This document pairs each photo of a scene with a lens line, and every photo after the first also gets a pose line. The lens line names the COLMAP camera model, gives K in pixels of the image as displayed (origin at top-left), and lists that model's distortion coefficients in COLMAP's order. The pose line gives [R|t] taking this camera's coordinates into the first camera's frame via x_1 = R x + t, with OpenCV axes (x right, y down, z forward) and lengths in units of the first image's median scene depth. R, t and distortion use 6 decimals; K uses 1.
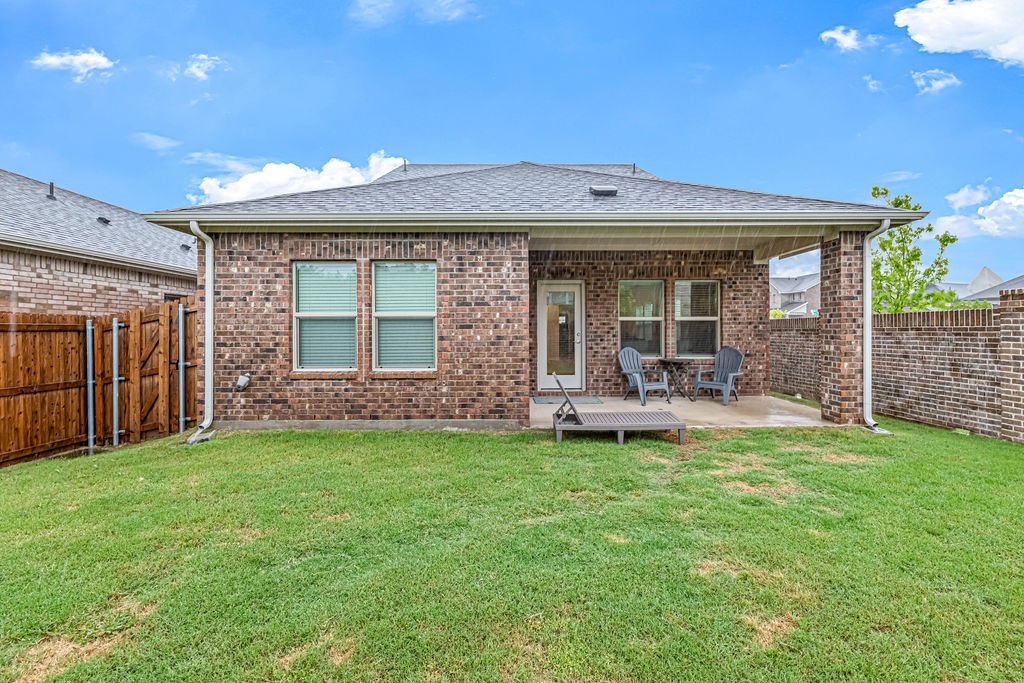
lens RADIAL K [[457.3, 0, 526.2], [0, 457.3, 328.8], [0, 0, 1]] dist [-0.002067, 0.001083]
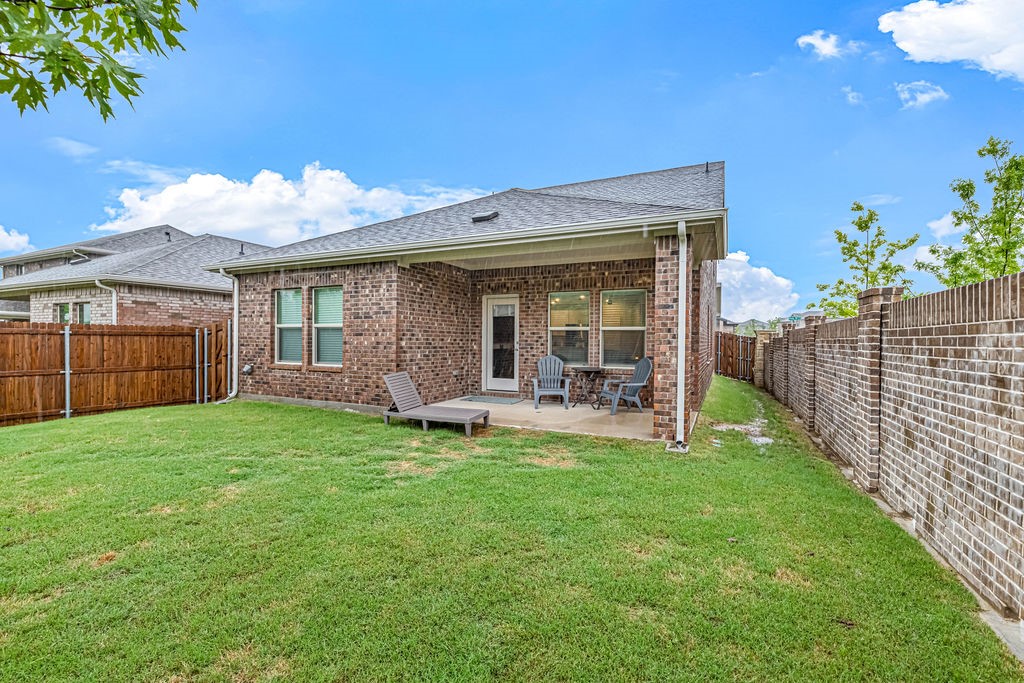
lens RADIAL K [[457.3, 0, 520.6], [0, 457.3, 341.2], [0, 0, 1]] dist [-0.002067, 0.001083]
pose [[0.894361, 0.012104, -0.447183, 0.881192], [-0.010301, 0.999926, 0.006464, 0.001621], [0.447228, -0.001175, 0.894419, 0.019749]]
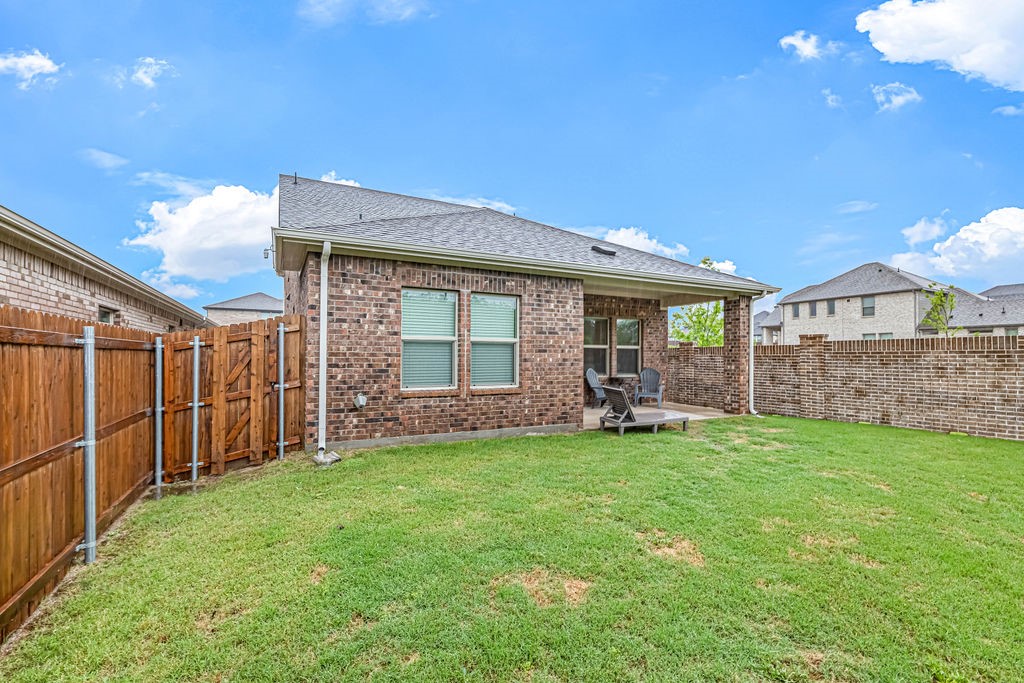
lens RADIAL K [[457.3, 0, 524.4], [0, 457.3, 352.6], [0, 0, 1]] dist [-0.002067, 0.001083]
pose [[0.886249, 0.011657, 0.463062, -0.746869], [-0.007995, 0.999919, -0.009869, 0.012466], [-0.463139, 0.005044, 0.886271, -0.078984]]
